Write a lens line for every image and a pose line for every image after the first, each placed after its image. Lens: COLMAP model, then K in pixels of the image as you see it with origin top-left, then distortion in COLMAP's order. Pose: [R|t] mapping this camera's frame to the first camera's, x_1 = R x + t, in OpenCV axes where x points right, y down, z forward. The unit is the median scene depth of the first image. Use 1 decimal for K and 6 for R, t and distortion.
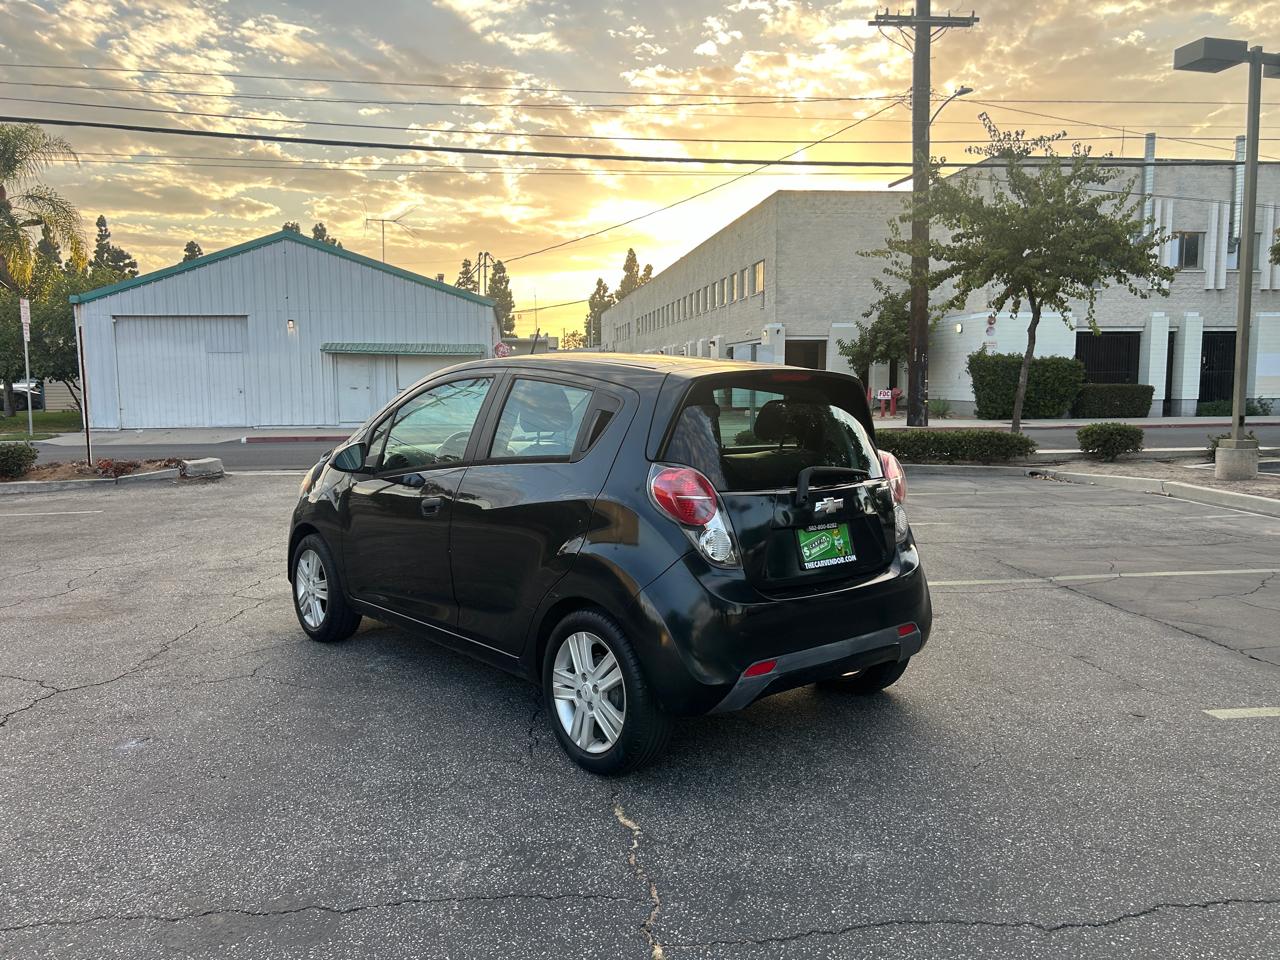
lens RADIAL K [[960.4, 0, 633.8], [0, 960.4, 477.4], [0, 0, 1]] dist [0.051471, -0.055422]
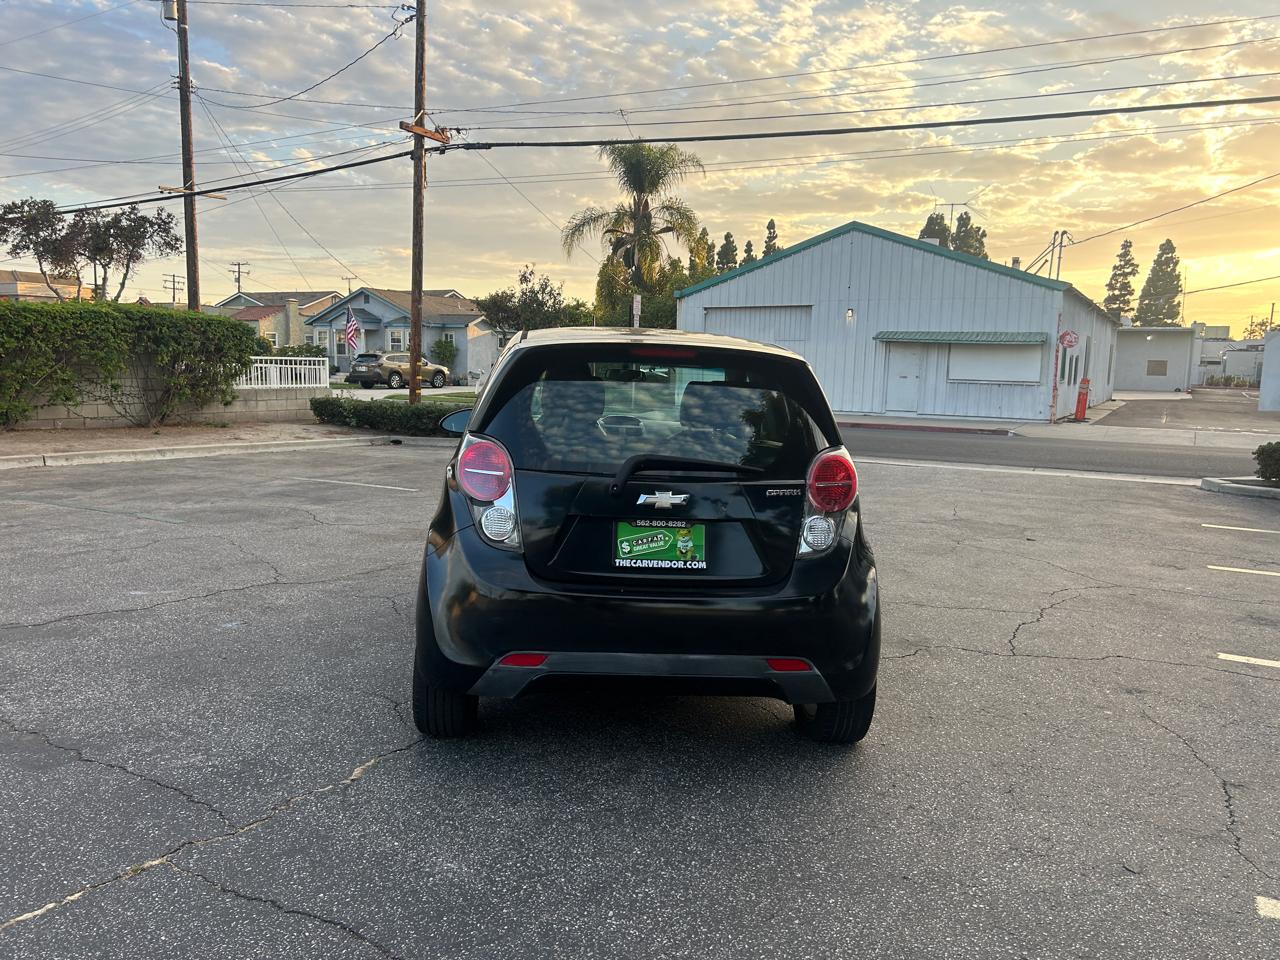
lens RADIAL K [[960.4, 0, 633.3], [0, 960.4, 486.1], [0, 0, 1]] dist [0.051471, -0.055422]
pose [[0.801065, 0.101267, -0.589949, 0.141542], [-0.090606, 0.994743, 0.047721, -0.004549], [0.591680, 0.015226, 0.806029, 0.057332]]
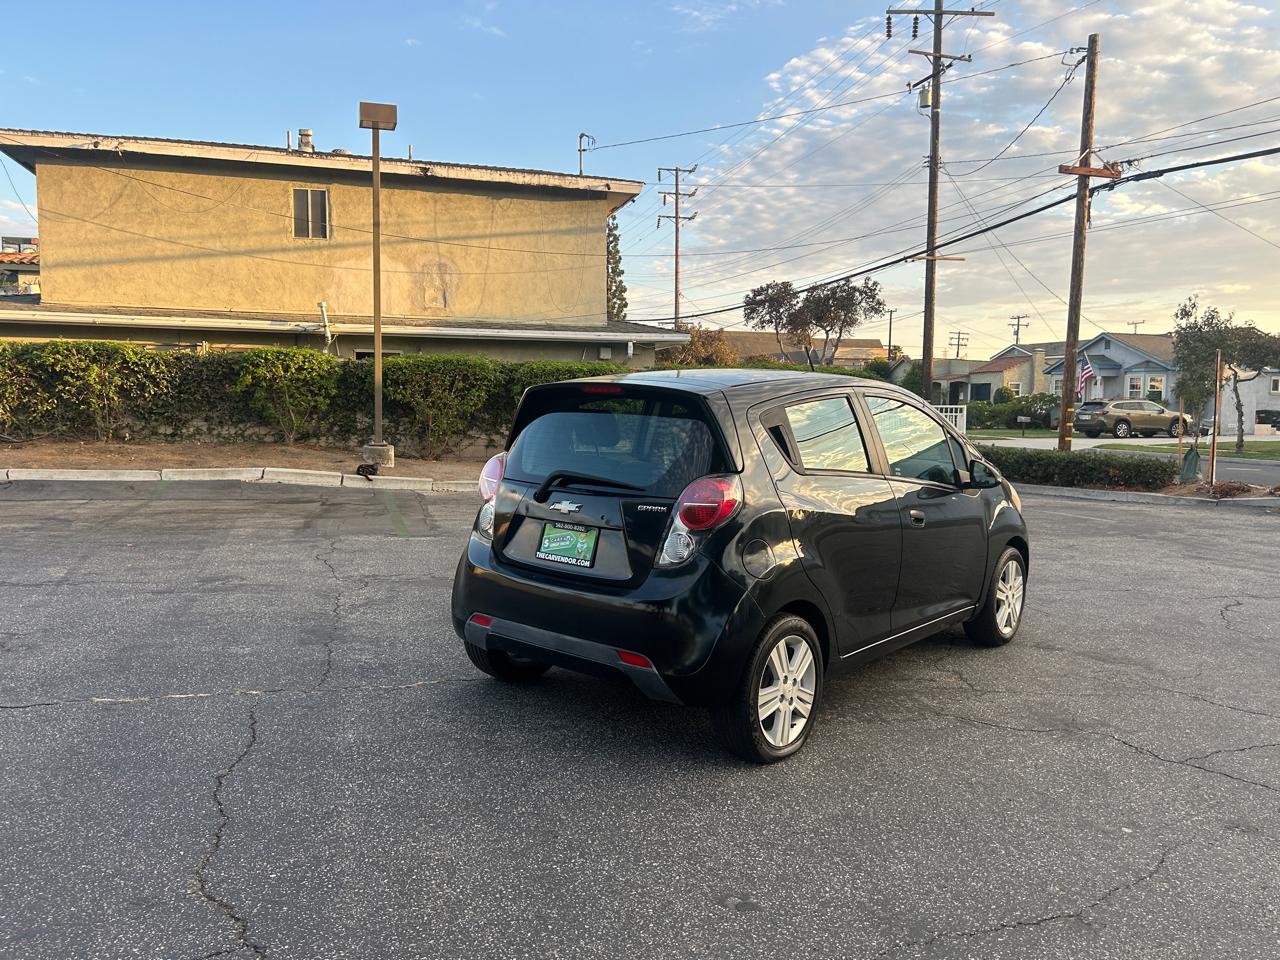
lens RADIAL K [[960.4, 0, 651.7], [0, 960.4, 472.4], [0, 0, 1]] dist [0.051471, -0.055422]
pose [[0.167453, 0.082693, -0.982406, 0.259932], [-0.113940, 0.991422, 0.064031, -0.018306], [0.979274, 0.101213, 0.175438, 0.183821]]
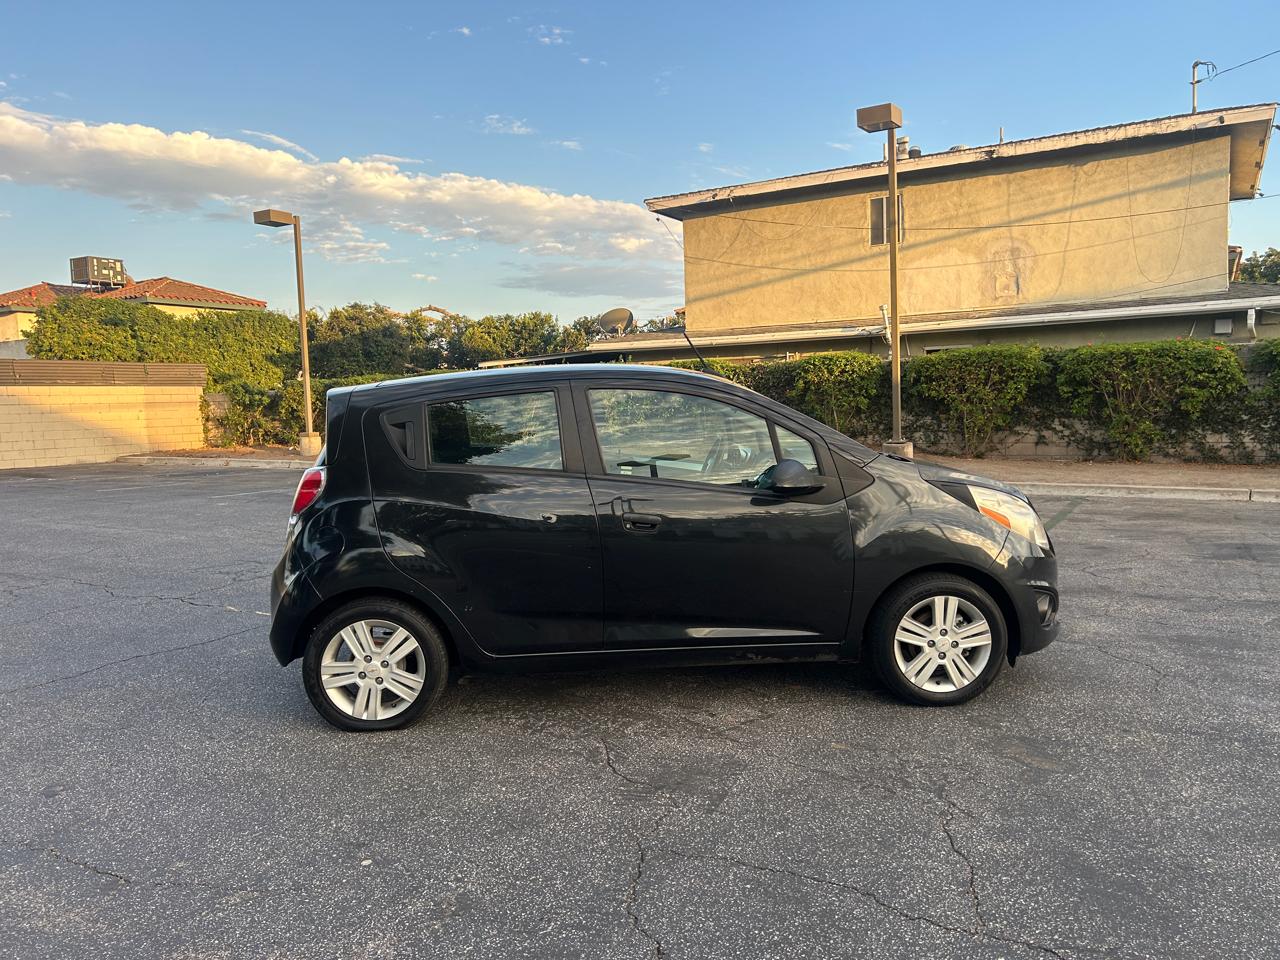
lens RADIAL K [[960.4, 0, 651.5], [0, 960.4, 484.4], [0, 0, 1]] dist [0.051471, -0.055422]
pose [[-0.602355, 0.089582, -0.793186, 0.197721], [-0.049044, 0.987652, 0.148790, -0.041035], [0.796720, 0.128526, -0.590523, 0.437636]]
